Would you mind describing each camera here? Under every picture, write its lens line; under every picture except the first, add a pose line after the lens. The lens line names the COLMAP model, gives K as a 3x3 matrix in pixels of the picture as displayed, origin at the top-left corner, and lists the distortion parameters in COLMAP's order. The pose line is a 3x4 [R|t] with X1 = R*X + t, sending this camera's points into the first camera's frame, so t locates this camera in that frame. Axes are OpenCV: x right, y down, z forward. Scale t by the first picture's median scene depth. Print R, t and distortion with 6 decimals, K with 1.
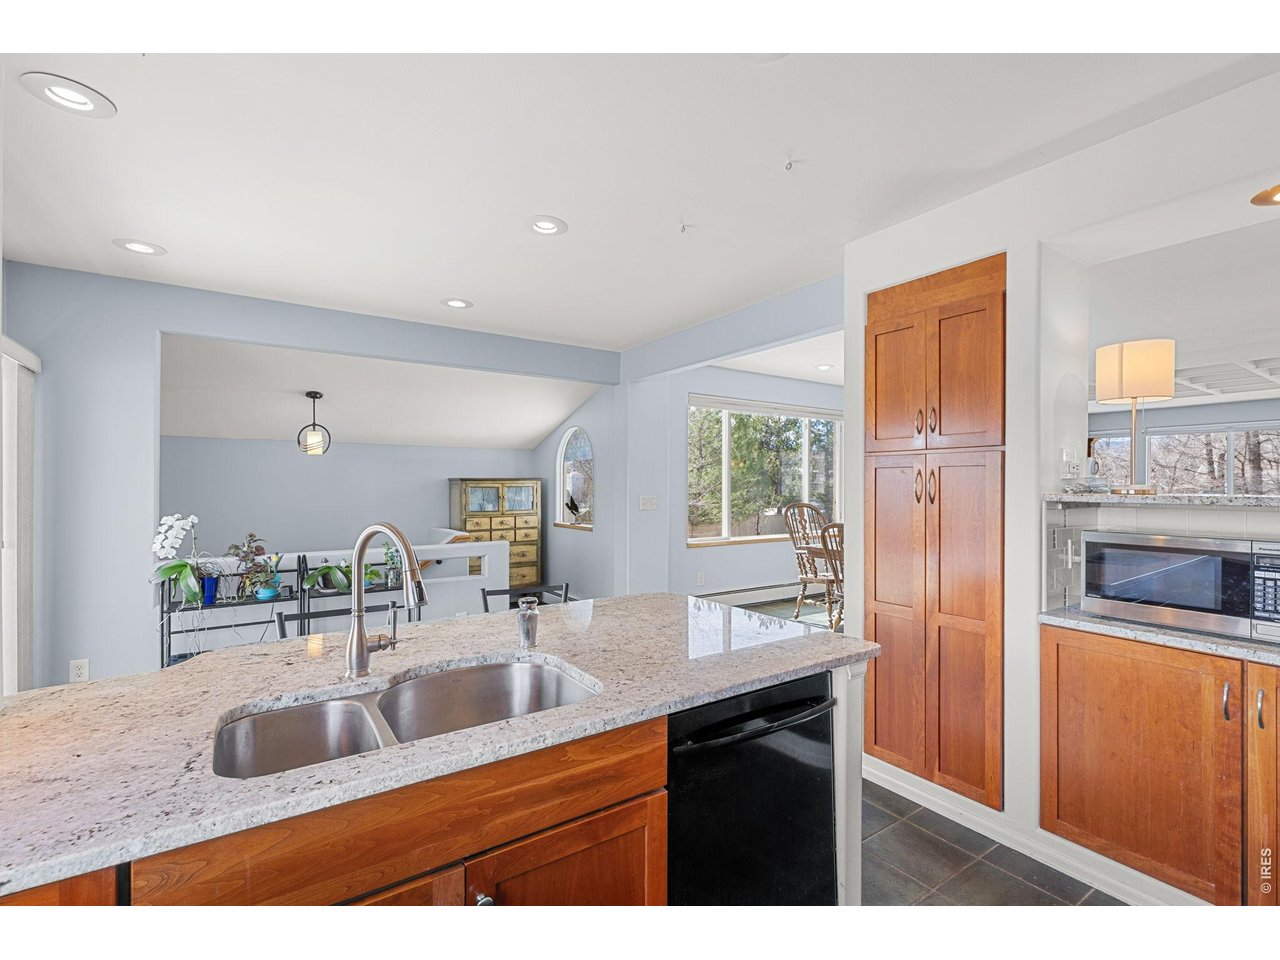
lens RADIAL K [[569.3, 0, 643.1], [0, 569.3, 482.9], [0, 0, 1]] dist [-0.001309, 0.000500]
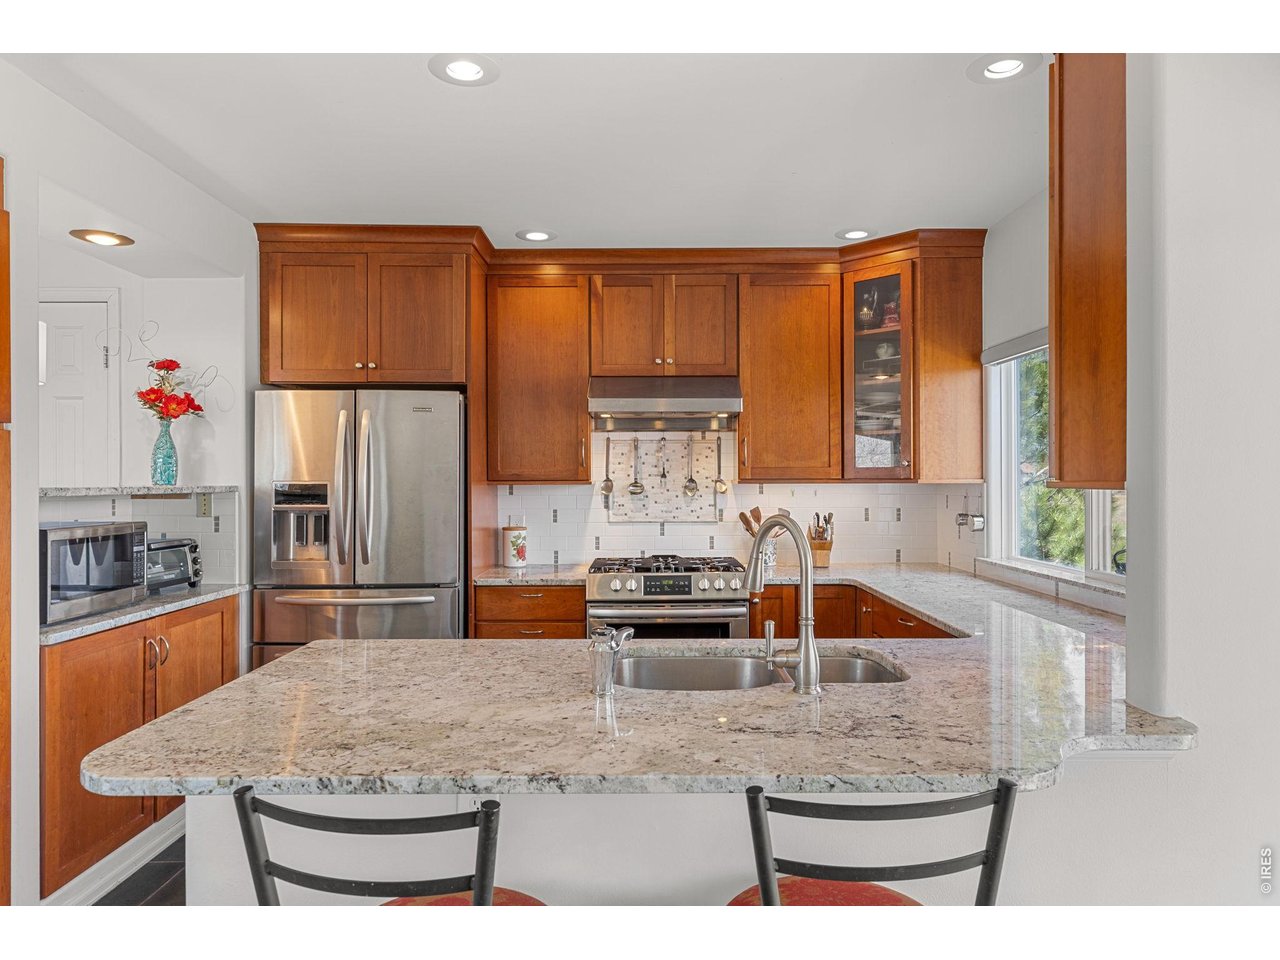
lens RADIAL K [[820.5, 0, 642.3], [0, 820.5, 481.0], [0, 0, 1]] dist [0.010510, 0.002497]
pose [[-0.830564, -0.002907, 0.556915, -0.931301], [-0.001604, 0.999995, 0.002828, 0.005153], [-0.556920, 0.001455, -0.830565, 2.091501]]
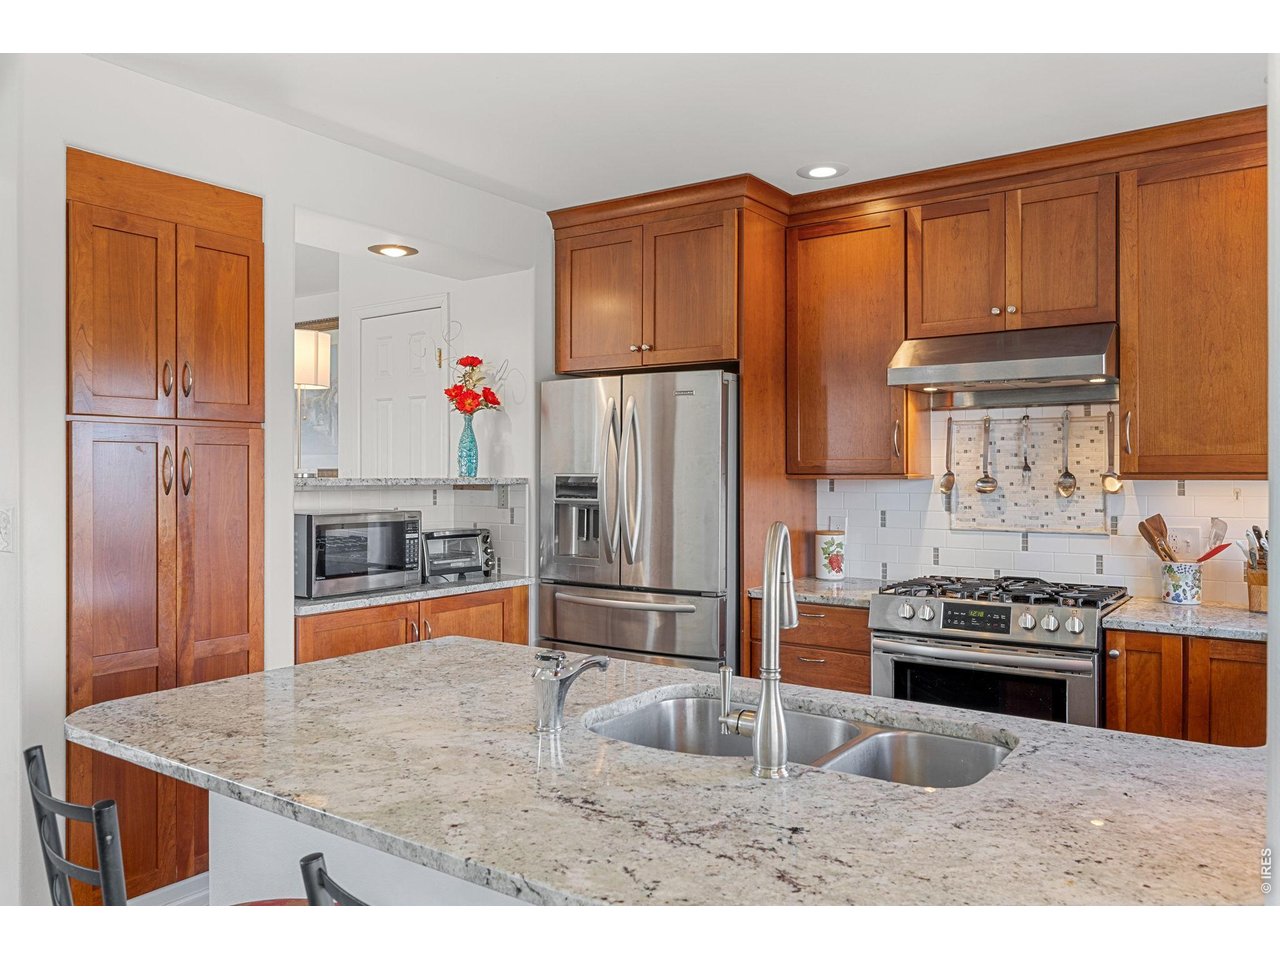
lens RADIAL K [[960.9, 0, 641.3], [0, 960.9, 475.6], [0, 0, 1]] dist [0.001736, 0.002135]
pose [[-0.345167, -0.005704, 0.938524, -1.352119], [-0.003869, 0.999982, 0.004655, 0.006188], [-0.938533, -0.002025, -0.345182, 1.408487]]
